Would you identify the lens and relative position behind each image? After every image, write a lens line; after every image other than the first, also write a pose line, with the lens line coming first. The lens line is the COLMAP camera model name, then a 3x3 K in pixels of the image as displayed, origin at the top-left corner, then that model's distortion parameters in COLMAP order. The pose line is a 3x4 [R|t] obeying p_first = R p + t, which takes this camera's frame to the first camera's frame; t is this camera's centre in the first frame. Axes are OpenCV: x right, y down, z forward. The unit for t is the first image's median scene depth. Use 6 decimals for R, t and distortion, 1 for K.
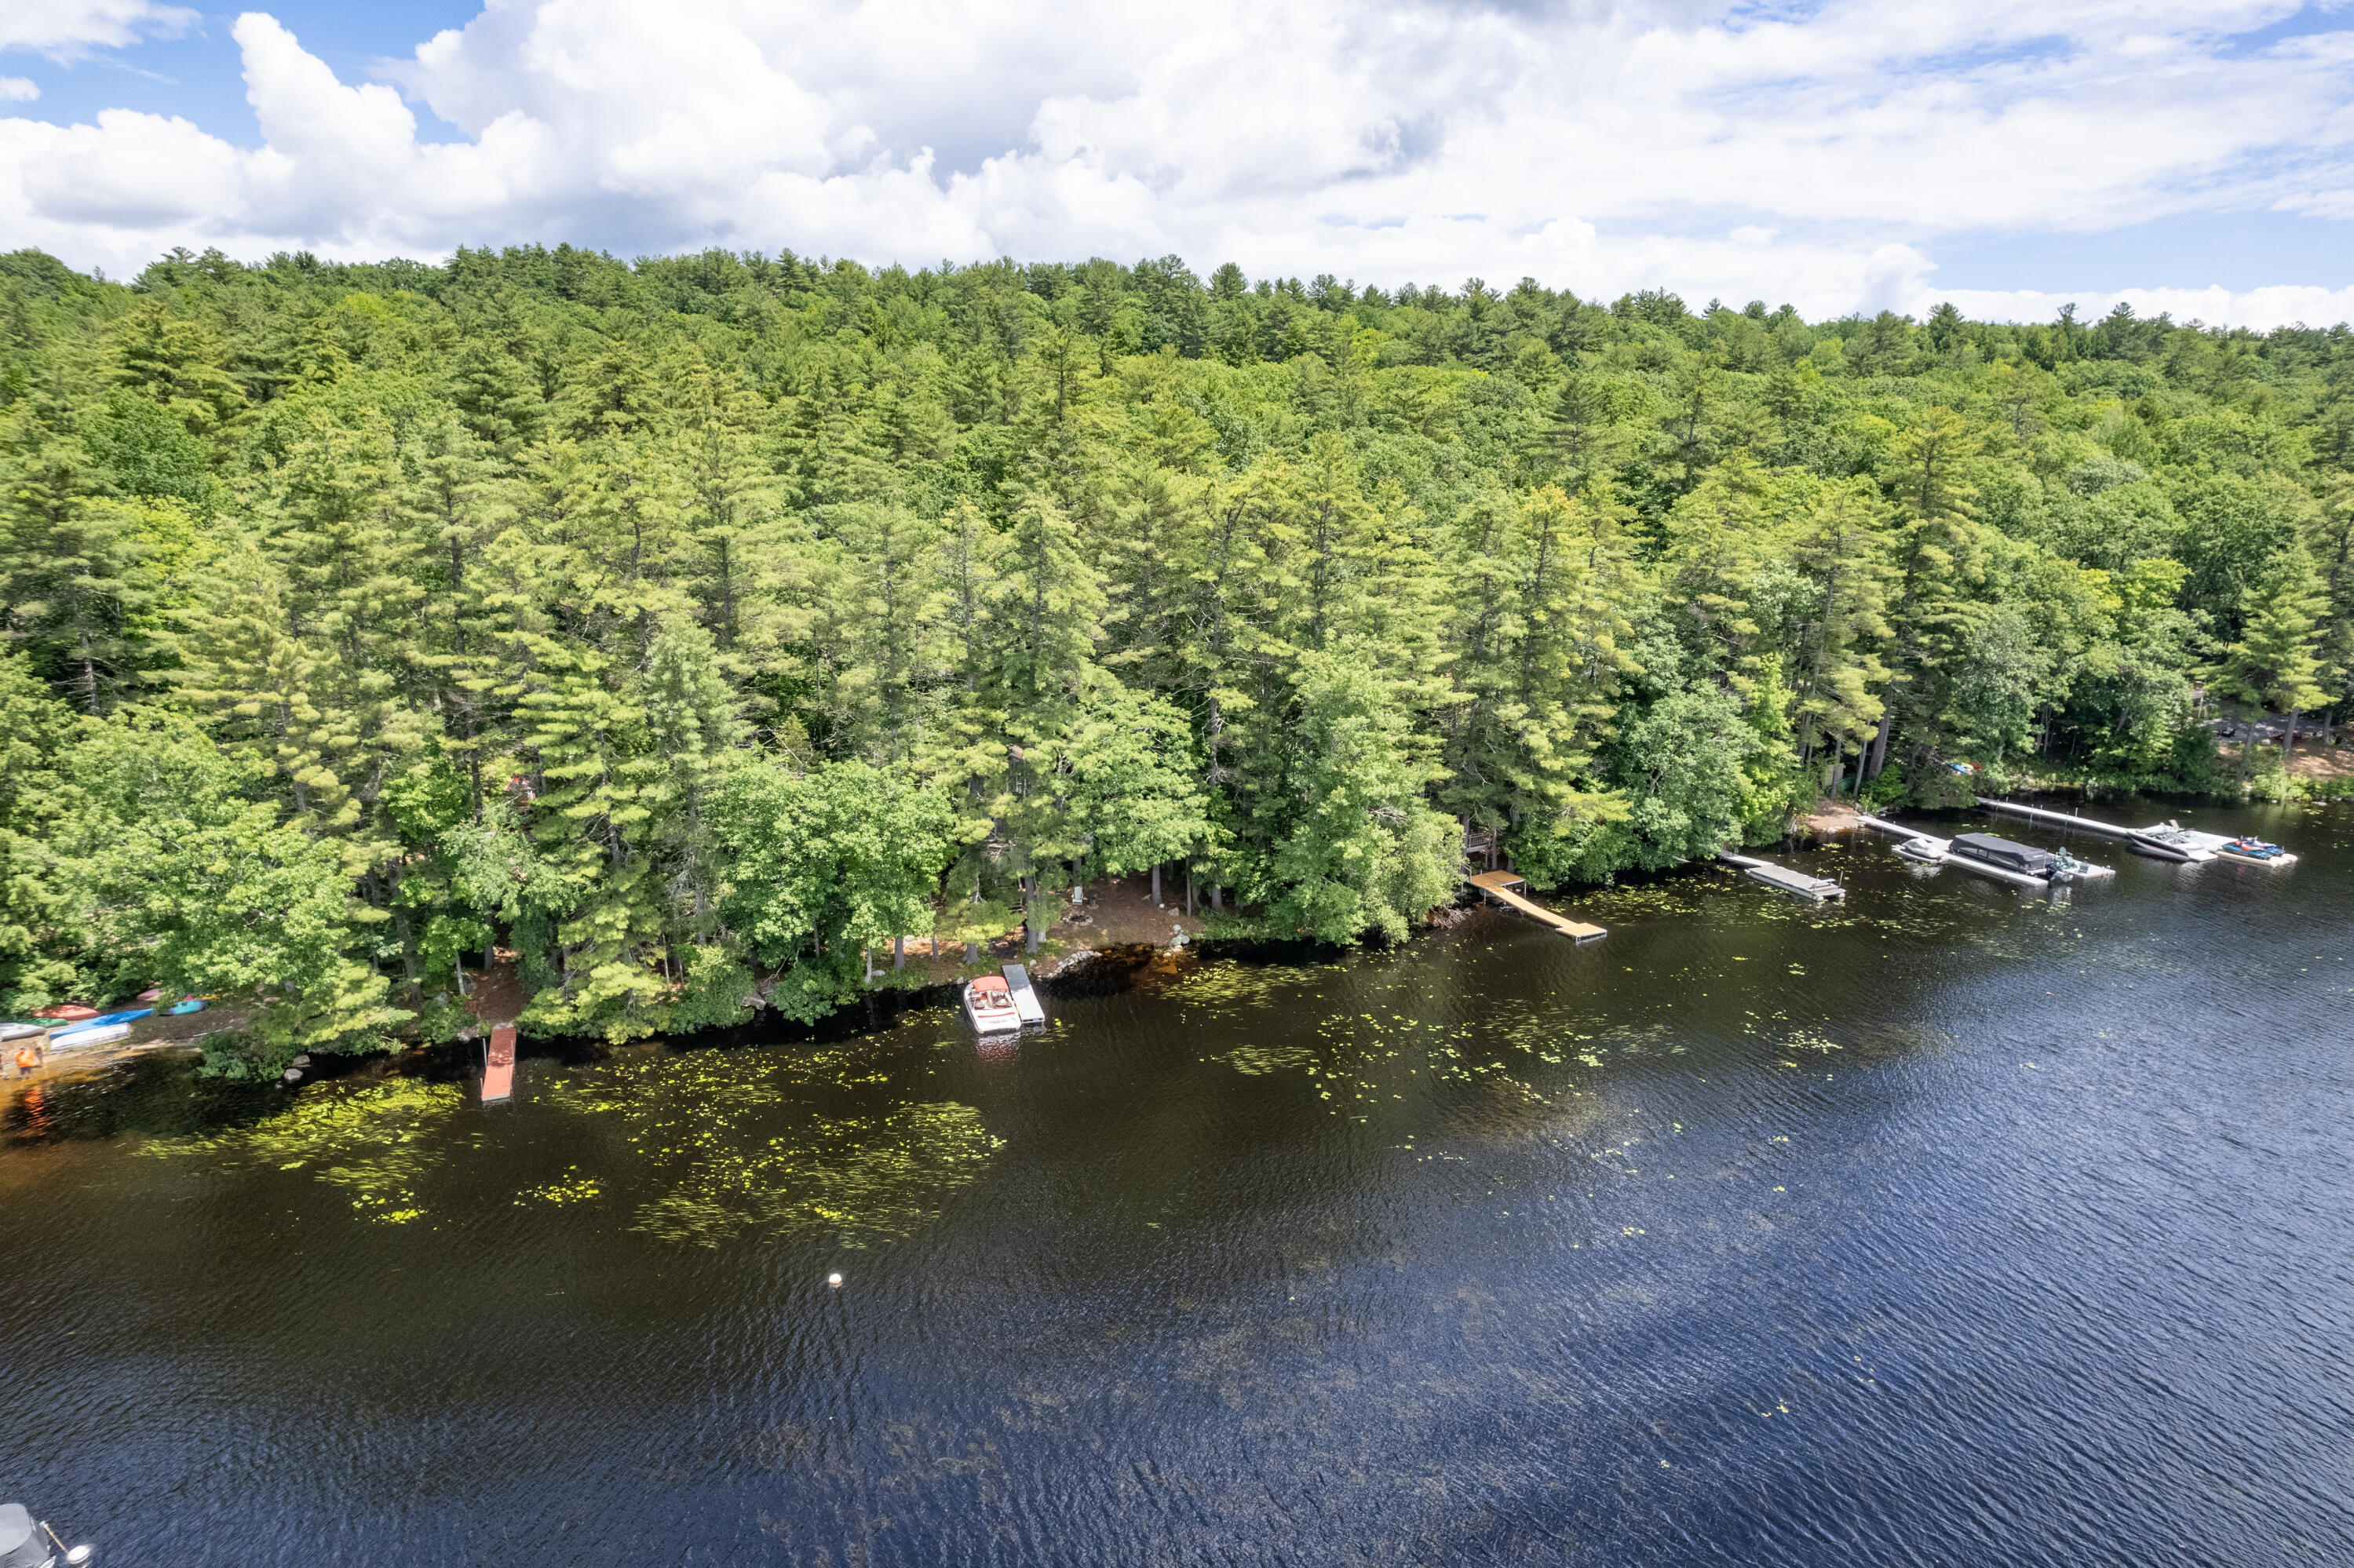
lens RADIAL K [[1517.2, 0, 1177.0], [0, 1517.2, 784.0], [0, 0, 1]] dist [-0.081741, 0.068445]
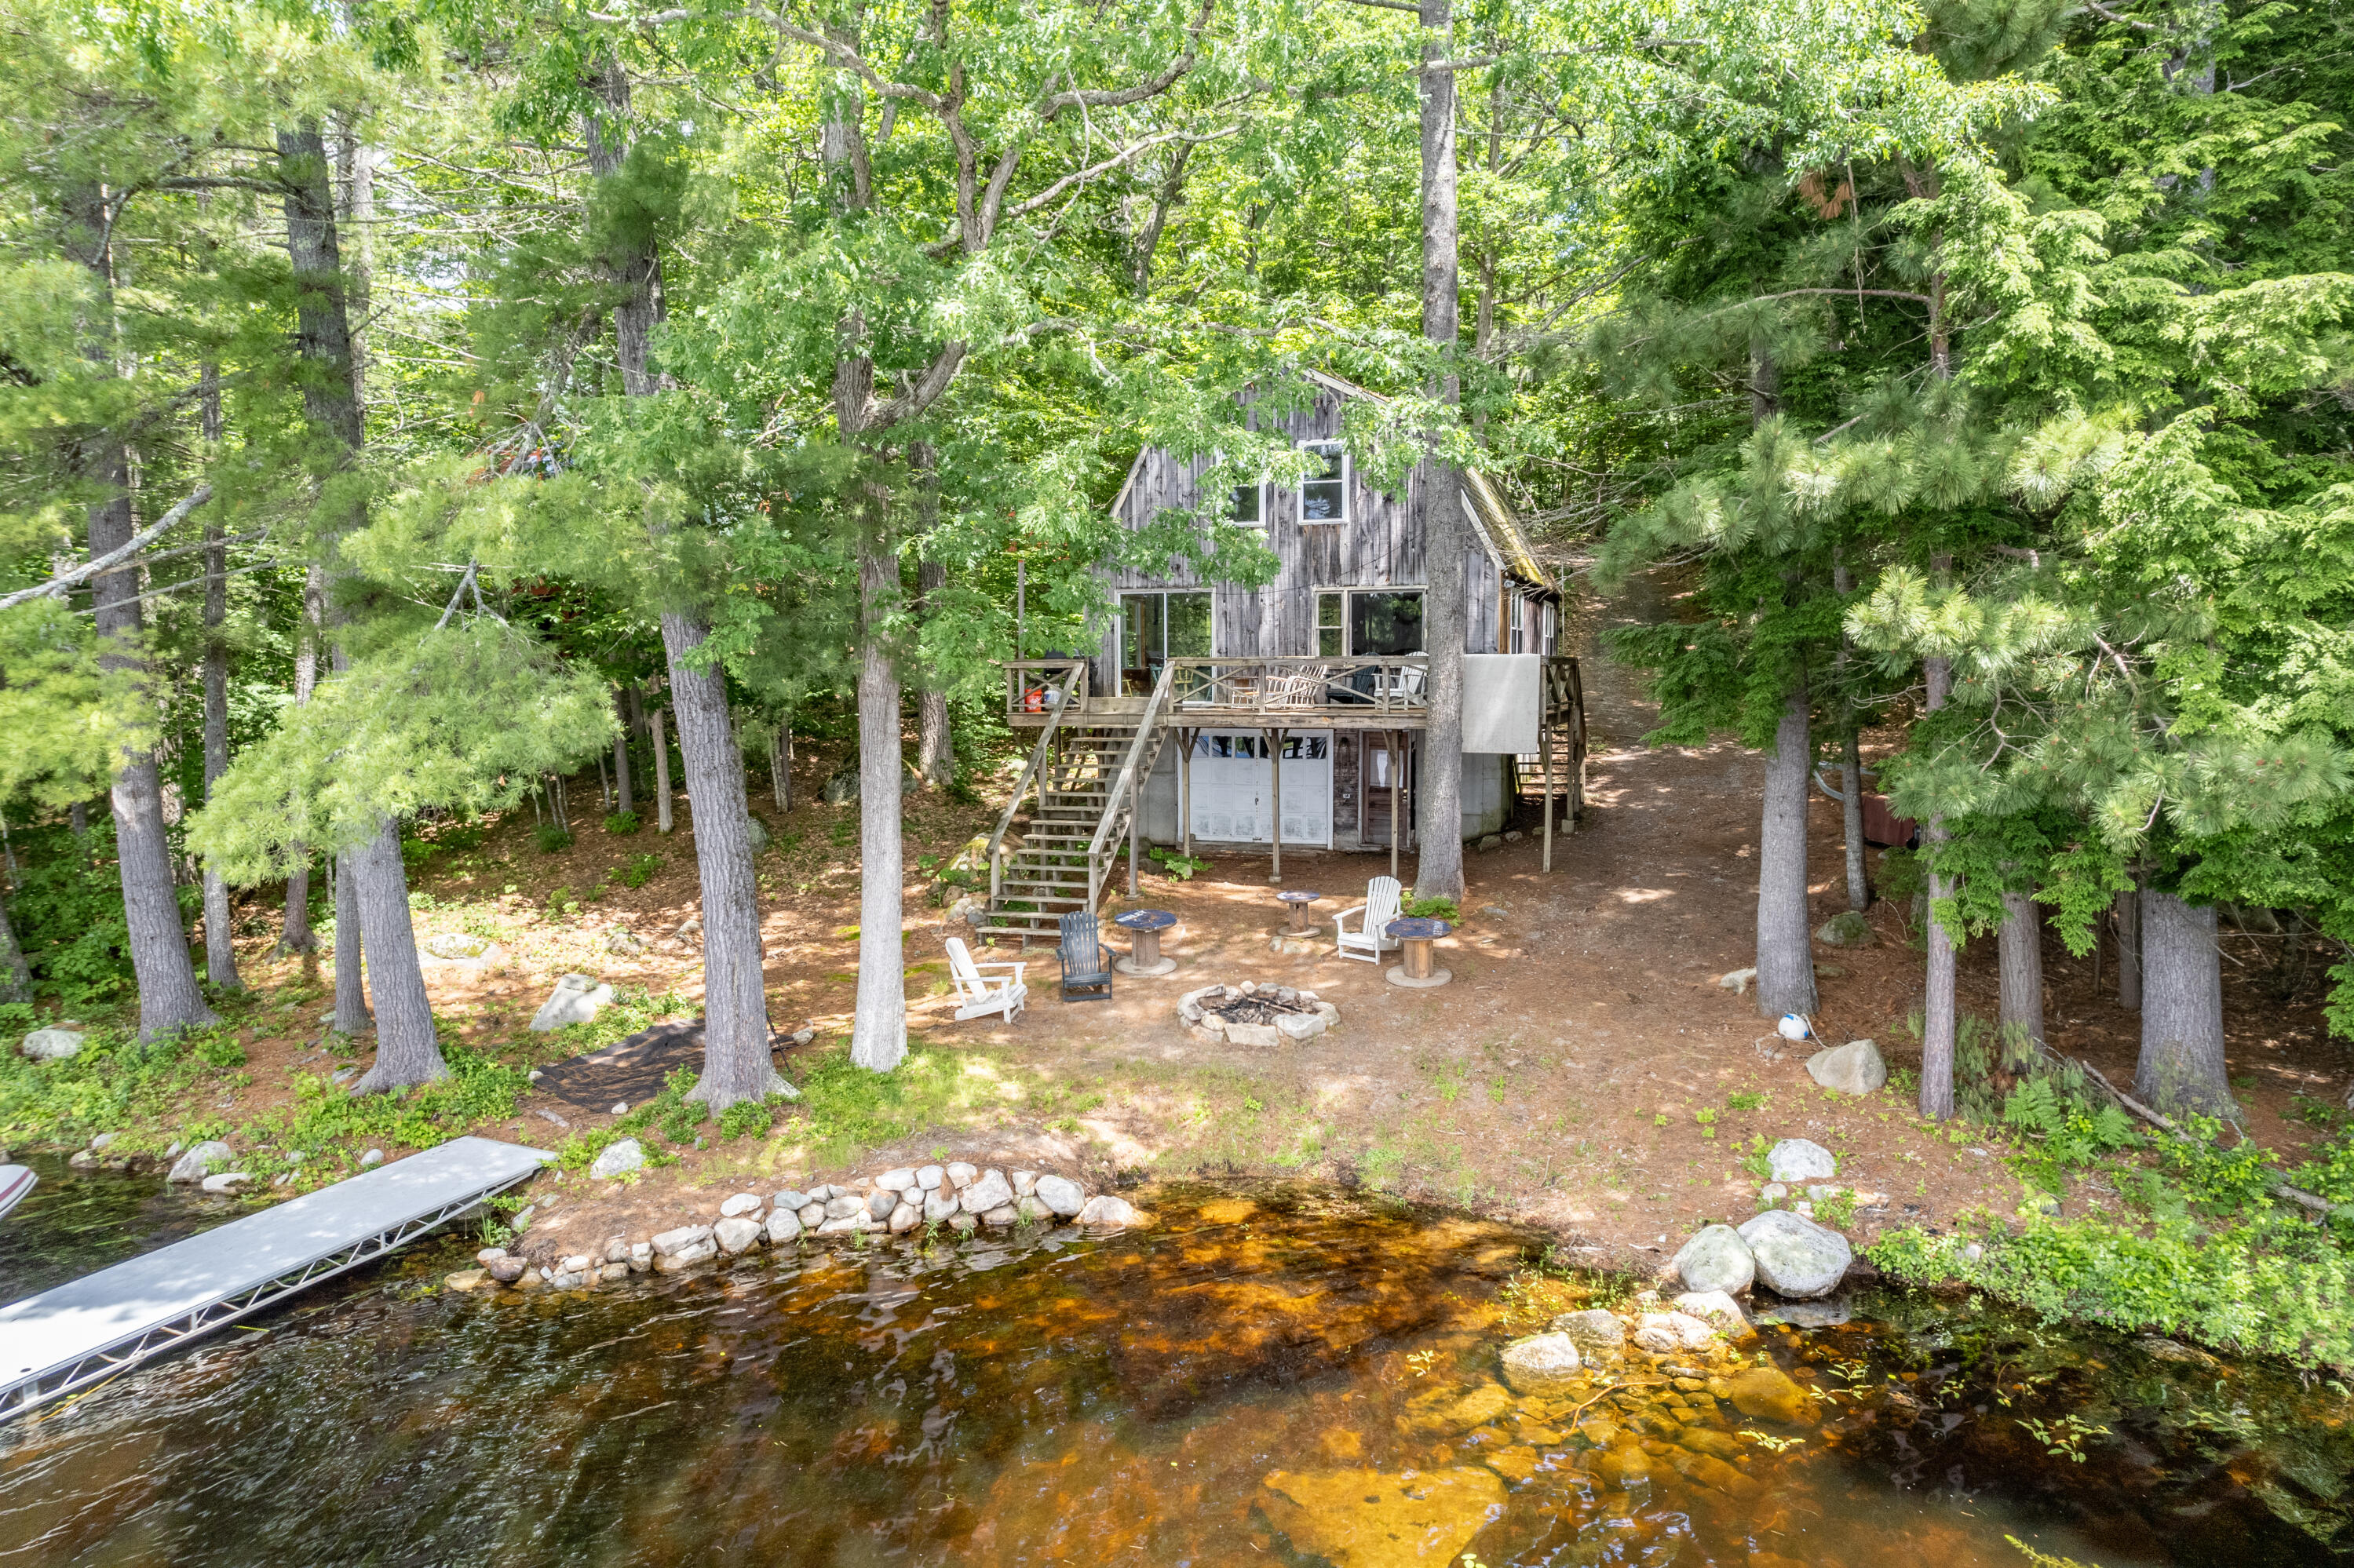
lens RADIAL K [[1517.2, 0, 1177.0], [0, 1517.2, 784.0], [0, 0, 1]] dist [-0.081741, 0.068445]
pose [[0.785346, 0.048445, -0.617159, 0.047161], [-0.136526, 0.985941, -0.096338, 0.100236], [0.603815, 0.159917, 0.780919, 1.048139]]
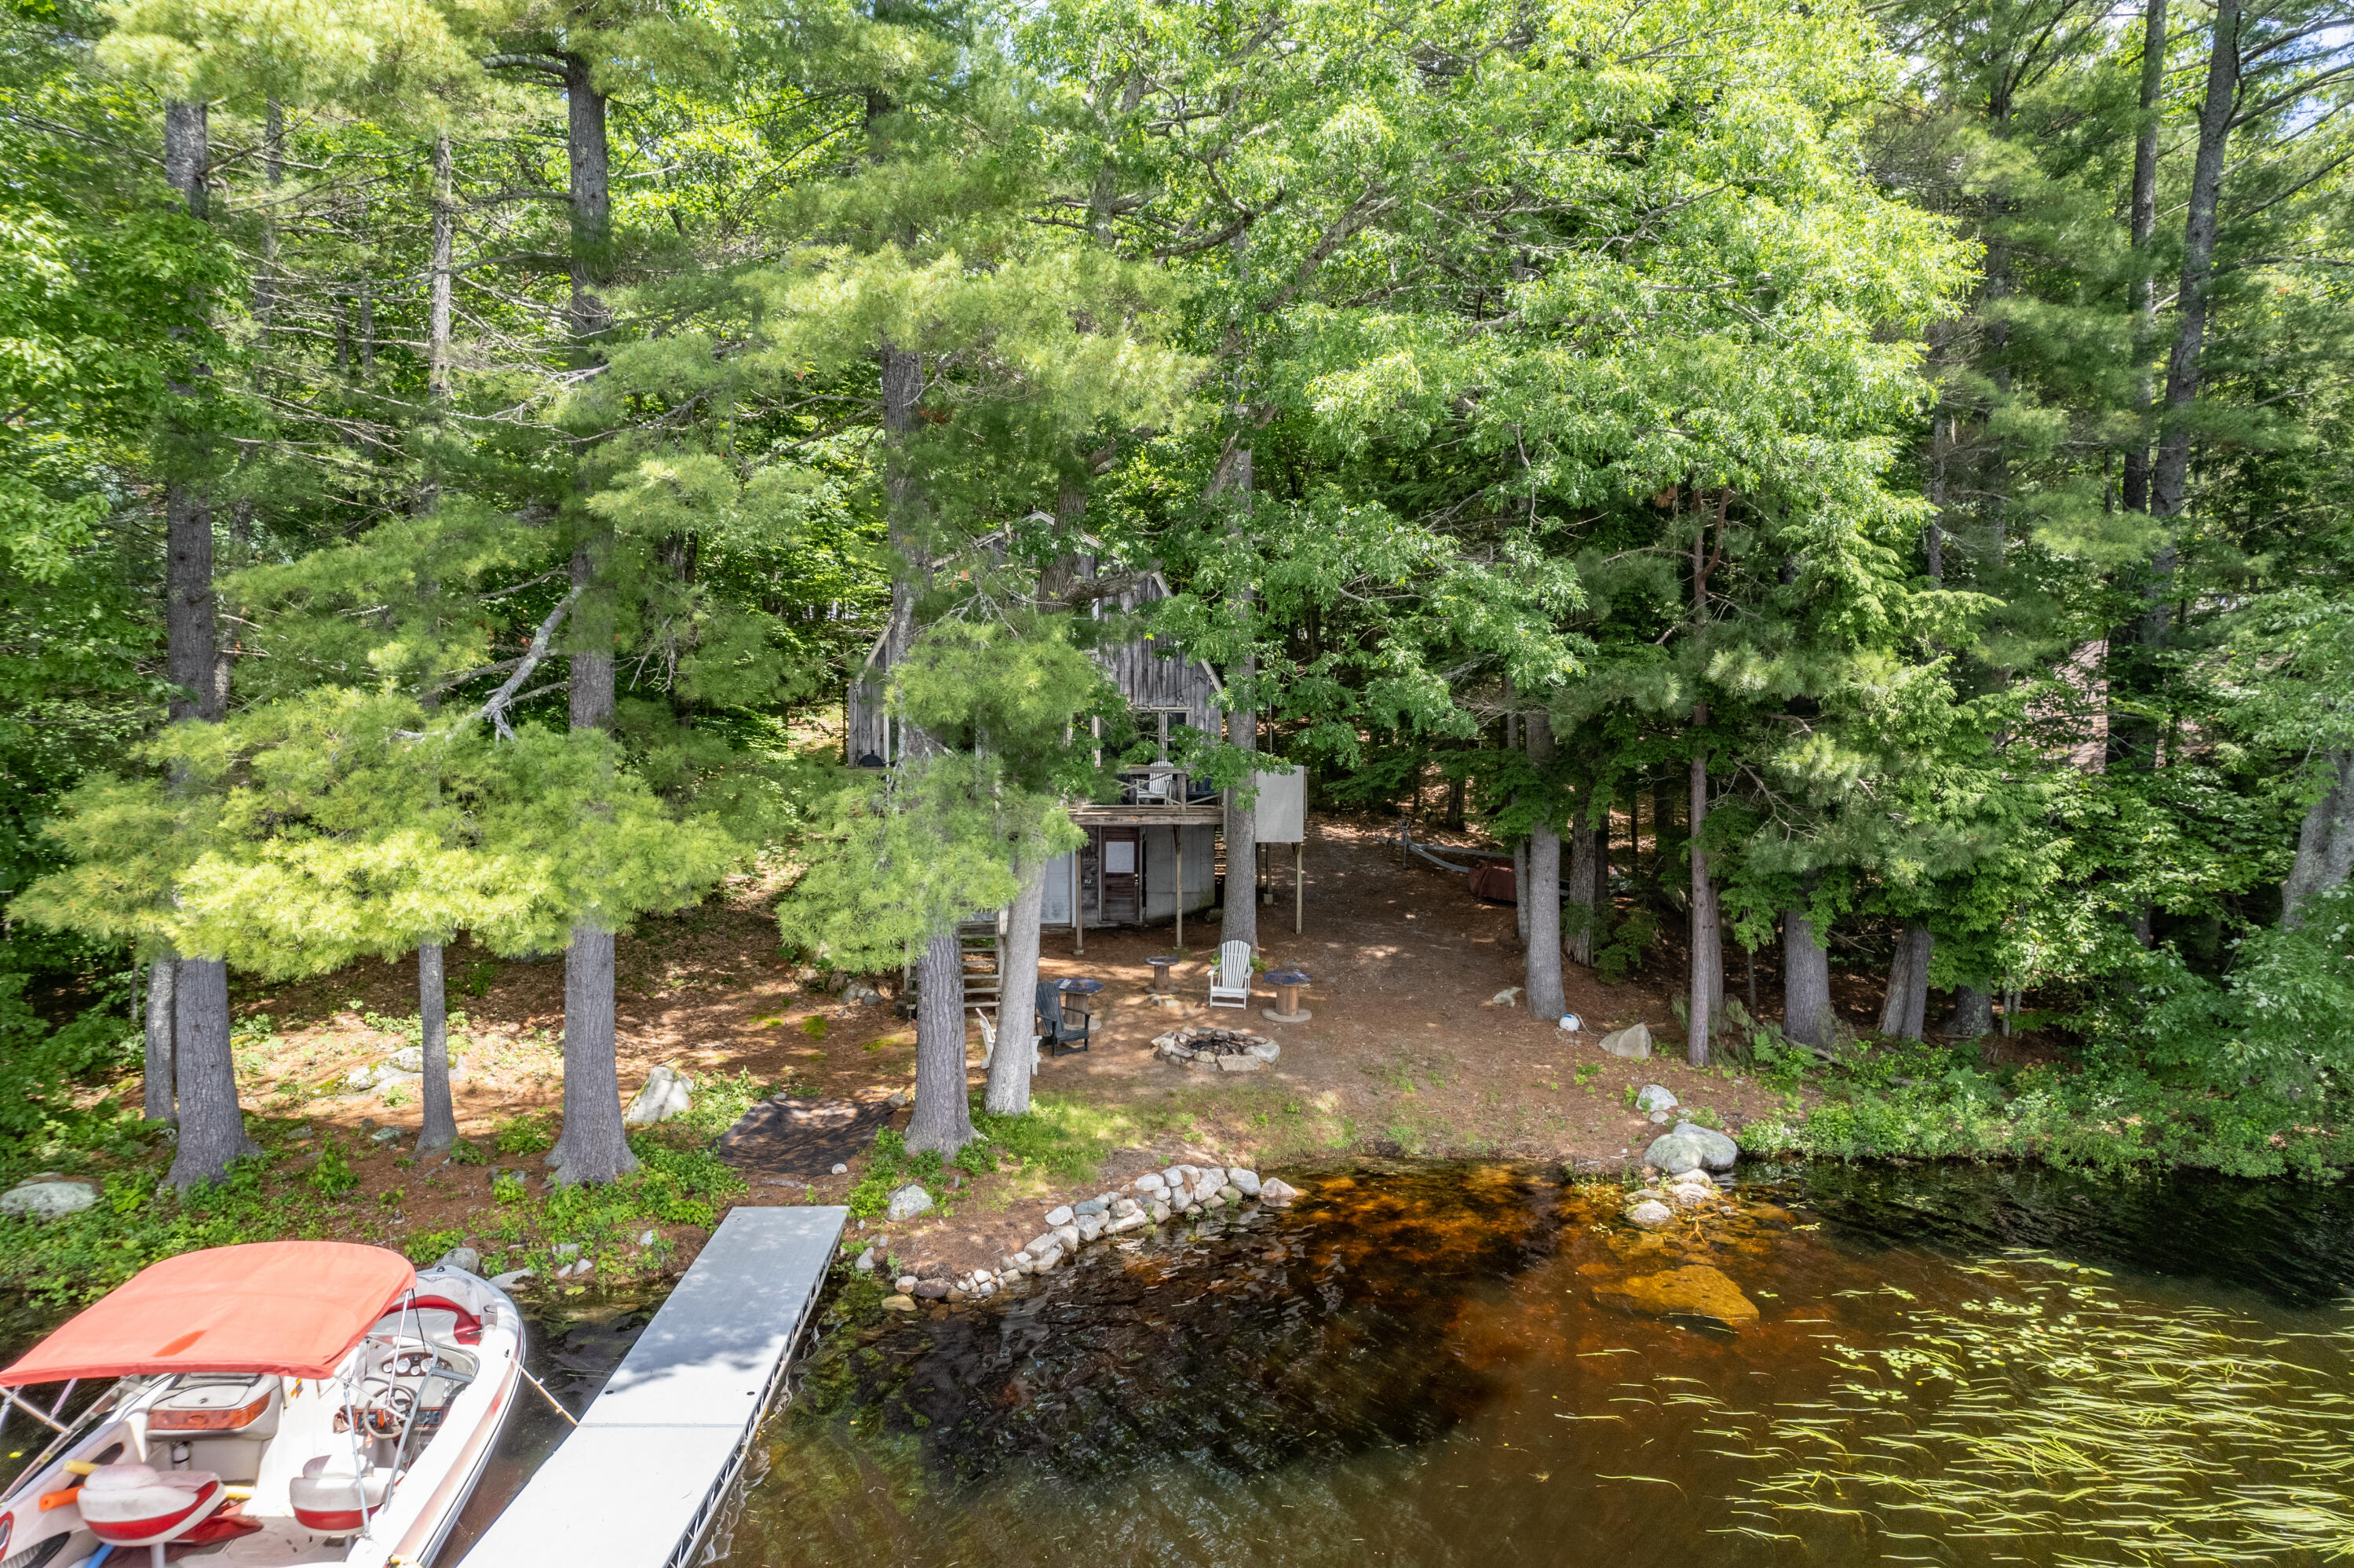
lens RADIAL K [[1517.2, 0, 1177.0], [0, 1517.2, 784.0], [0, 0, 1]] dist [-0.081741, 0.068445]
pose [[0.984259, 0.009595, -0.176469, -0.037775], [-0.045335, 0.978820, -0.199638, 0.119002], [0.170816, 0.204496, 0.963848, 0.947156]]
